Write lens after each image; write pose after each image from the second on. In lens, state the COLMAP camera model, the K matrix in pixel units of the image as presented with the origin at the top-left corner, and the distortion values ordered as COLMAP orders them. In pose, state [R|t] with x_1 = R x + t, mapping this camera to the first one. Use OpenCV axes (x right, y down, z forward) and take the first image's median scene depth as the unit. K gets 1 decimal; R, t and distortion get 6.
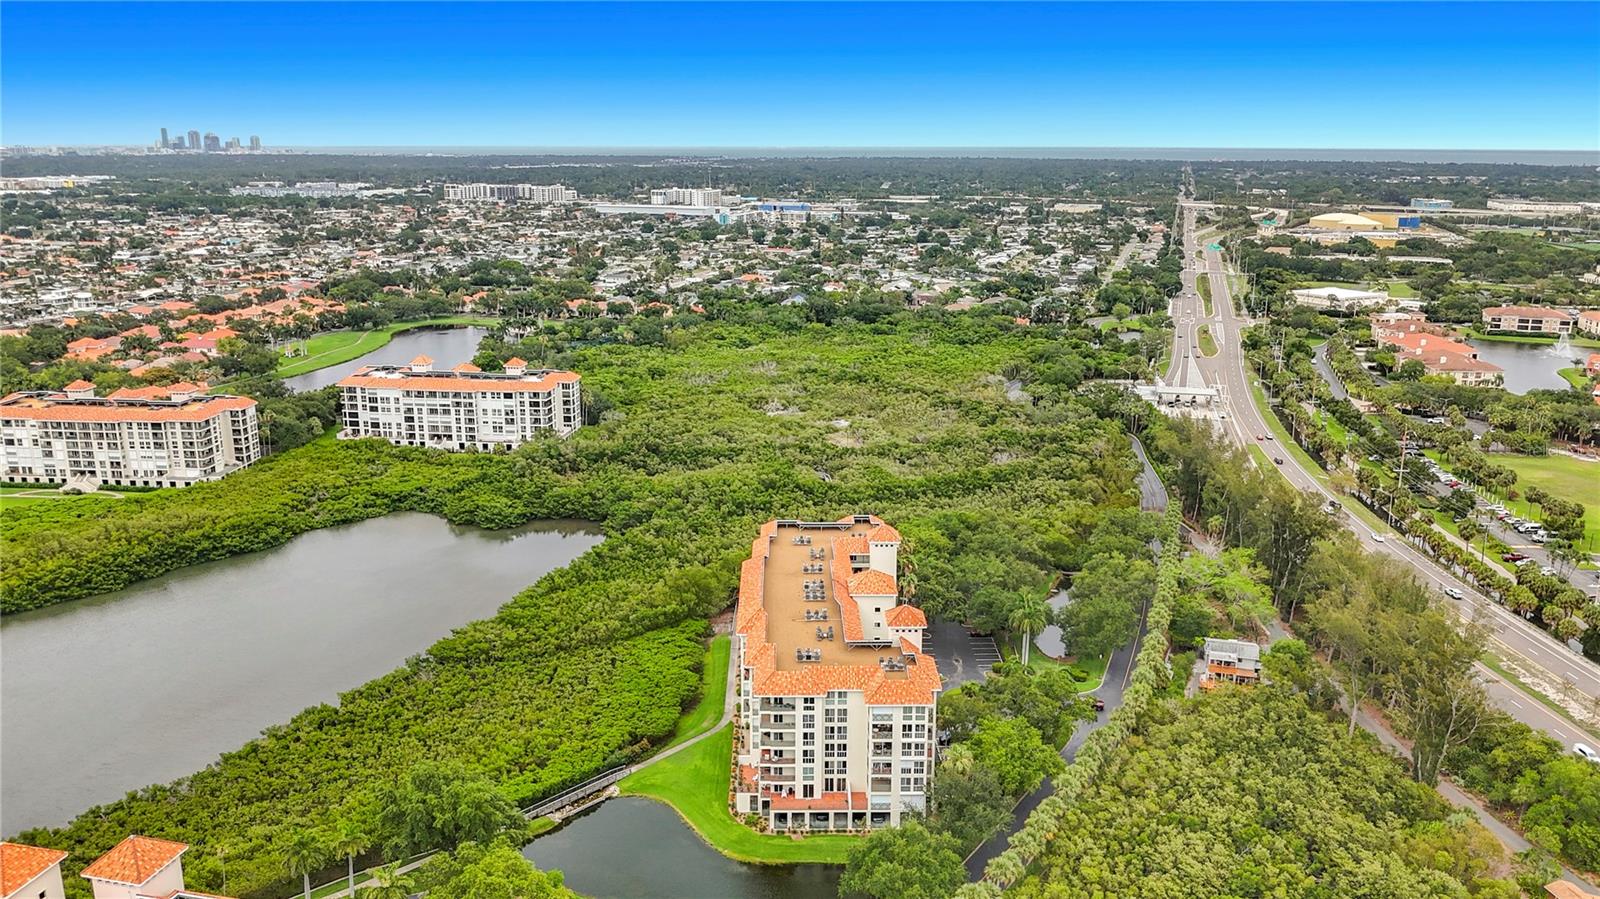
lens RADIAL K [[1179.0, 0, 800.0], [0, 1179.0, 449.5], [0, 0, 1]] dist [0.068470, -0.079600]
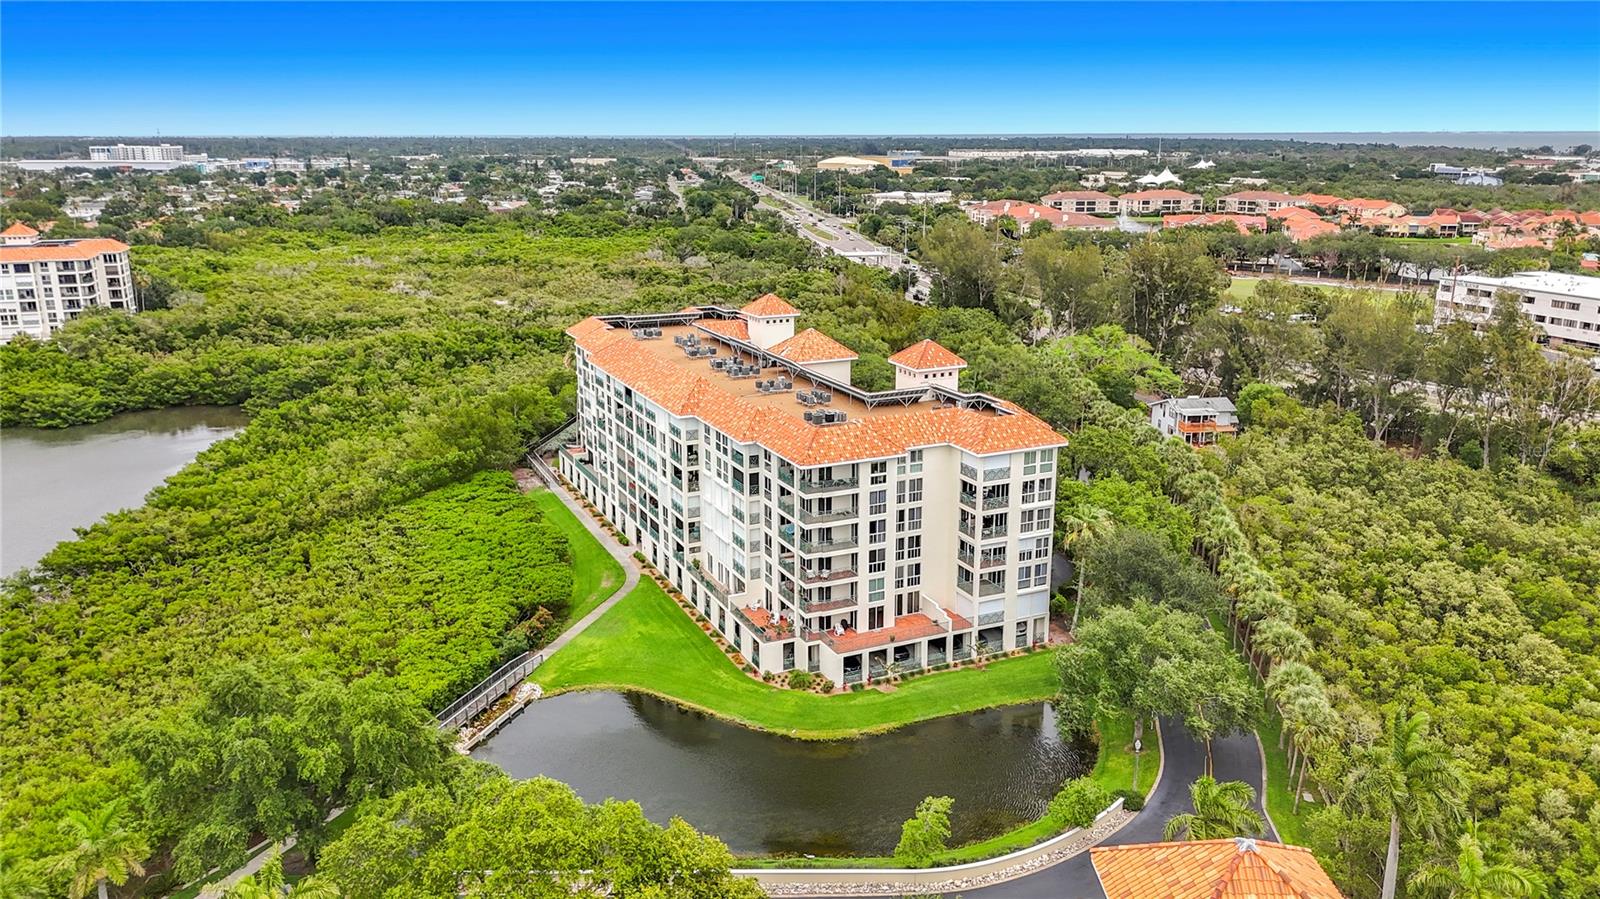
lens RADIAL K [[1179.0, 0, 800.0], [0, 1179.0, 449.5], [0, 0, 1]] dist [0.068470, -0.079600]
pose [[0.915901, -0.111550, 0.385592, -0.256004], [0.103394, 0.993758, 0.041897, 0.168576], [-0.387859, 0.001495, 0.921718, 0.439909]]
